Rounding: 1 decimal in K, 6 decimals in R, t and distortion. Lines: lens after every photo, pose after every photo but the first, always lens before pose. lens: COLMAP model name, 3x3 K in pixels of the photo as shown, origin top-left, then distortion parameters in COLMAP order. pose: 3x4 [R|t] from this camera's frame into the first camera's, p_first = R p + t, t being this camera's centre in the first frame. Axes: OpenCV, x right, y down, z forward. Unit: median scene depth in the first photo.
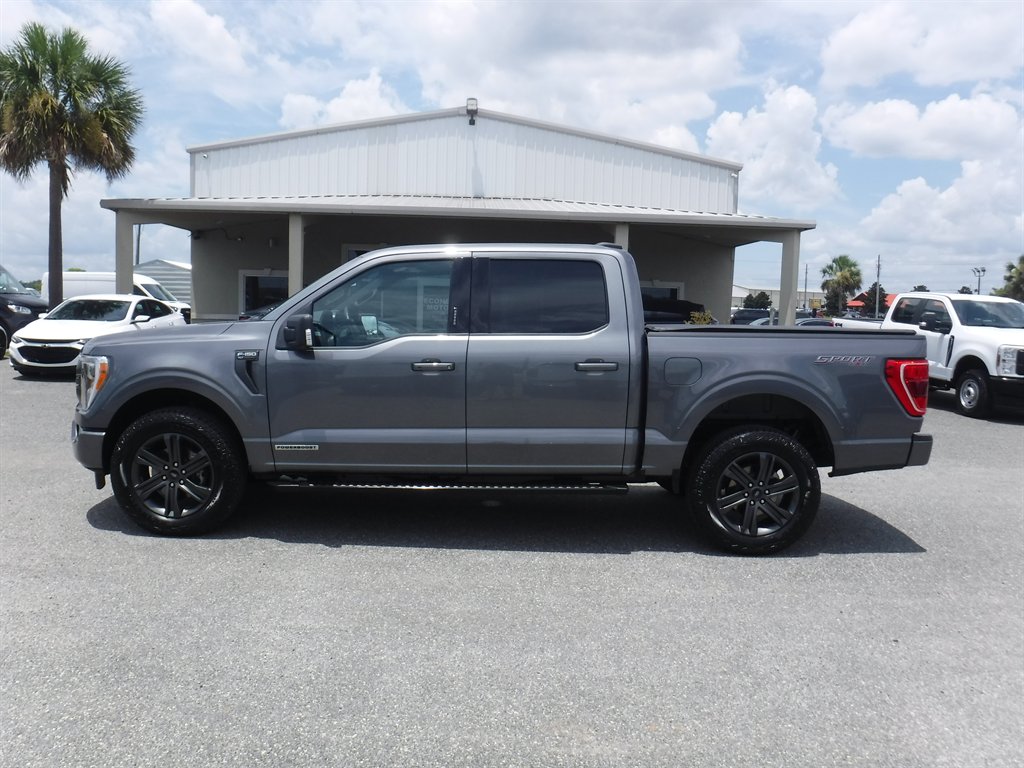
lens RADIAL K [[828.4, 0, 510.7], [0, 828.4, 380.6], [0, 0, 1]] dist [-0.098772, 0.017220]
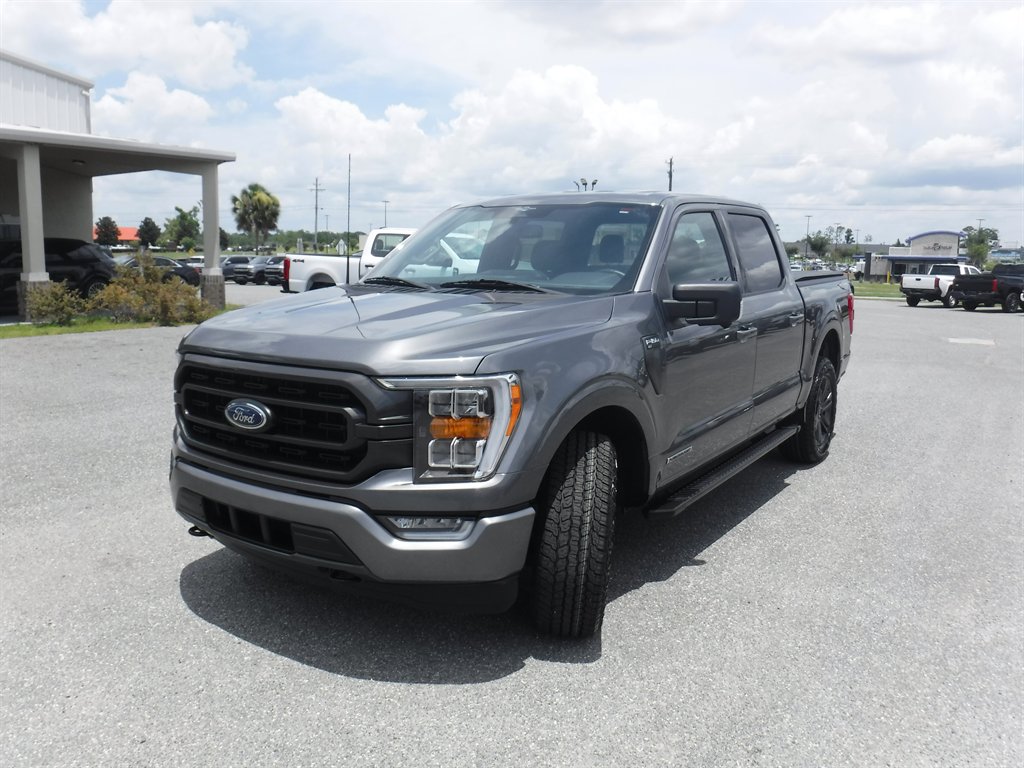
lens RADIAL K [[828.4, 0, 513.0], [0, 828.4, 379.7], [0, 0, 1]] dist [-0.098772, 0.017220]
pose [[0.578990, -0.143731, 0.802566, -0.251463], [0.076786, 0.989577, 0.121826, -0.024556], [-0.811710, -0.008910, 0.583992, 0.177364]]
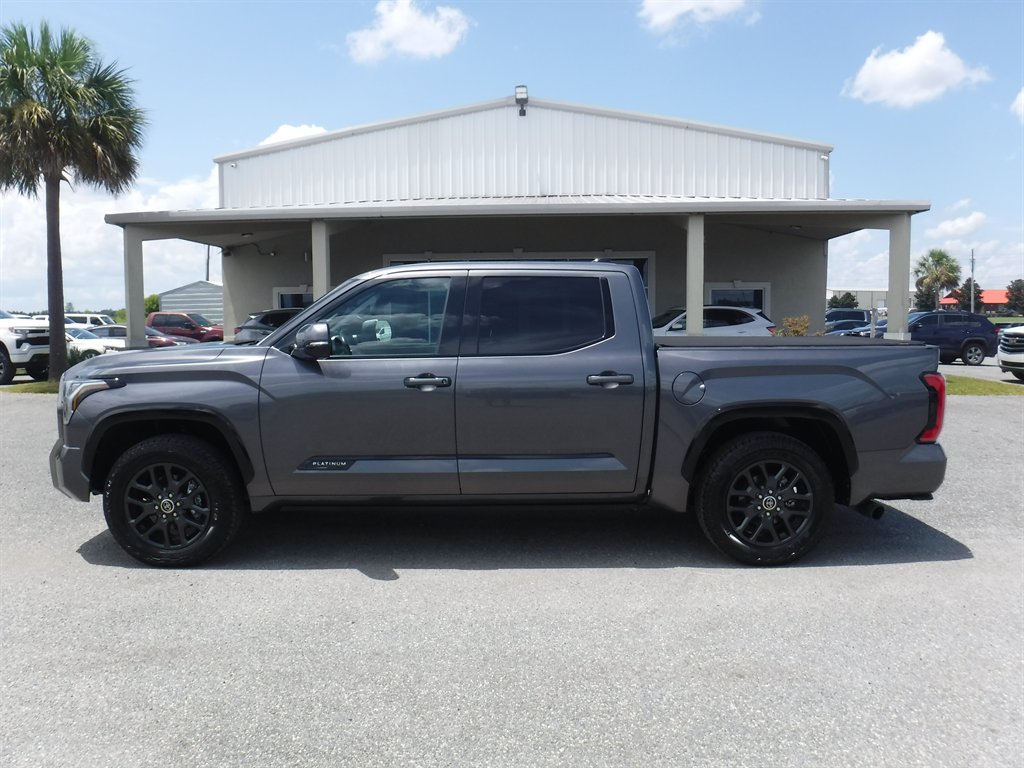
lens RADIAL K [[828.4, 0, 503.7], [0, 828.4, 382.8], [0, 0, 1]] dist [-0.098772, 0.017220]
pose [[0.994275, -0.028881, -0.102878, 0.020605], [0.027637, 0.999527, -0.013502, -0.011569], [0.103219, 0.010582, 0.994602, 0.143597]]
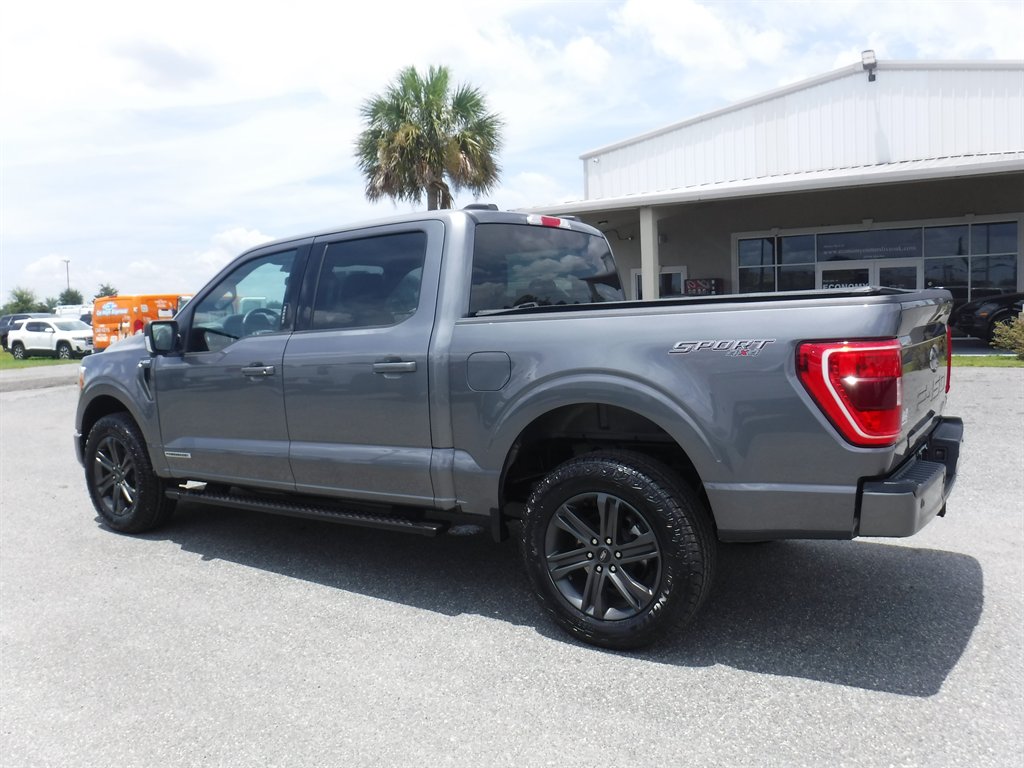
lens RADIAL K [[828.4, 0, 513.4], [0, 828.4, 387.4], [0, 0, 1]] dist [-0.098772, 0.017220]
pose [[0.817080, -0.005839, -0.576494, 0.166928], [0.012555, 0.999892, 0.007668, -0.000591], [0.576387, -0.013503, 0.817065, 0.113429]]
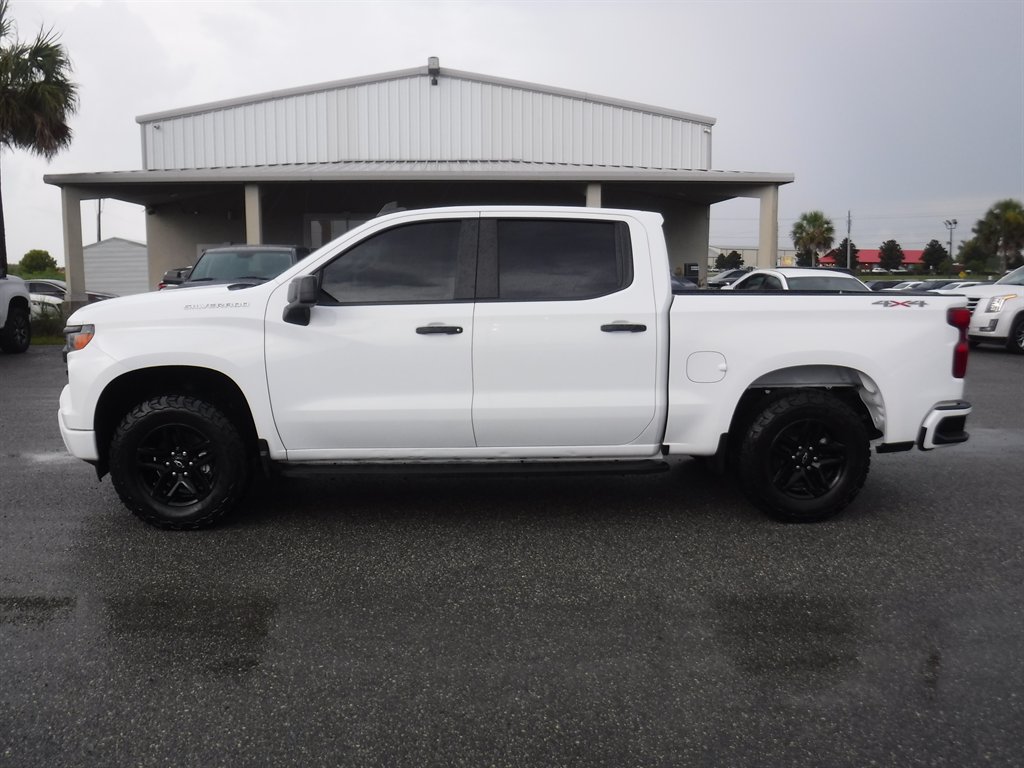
lens RADIAL K [[828.4, 0, 508.8], [0, 828.4, 379.2], [0, 0, 1]] dist [-0.098772, 0.017220]
pose [[0.998984, -0.035909, 0.027233, 0.001933], [0.034851, 0.998655, 0.038392, -0.002092], [-0.028575, -0.037404, 0.998892, 0.037193]]
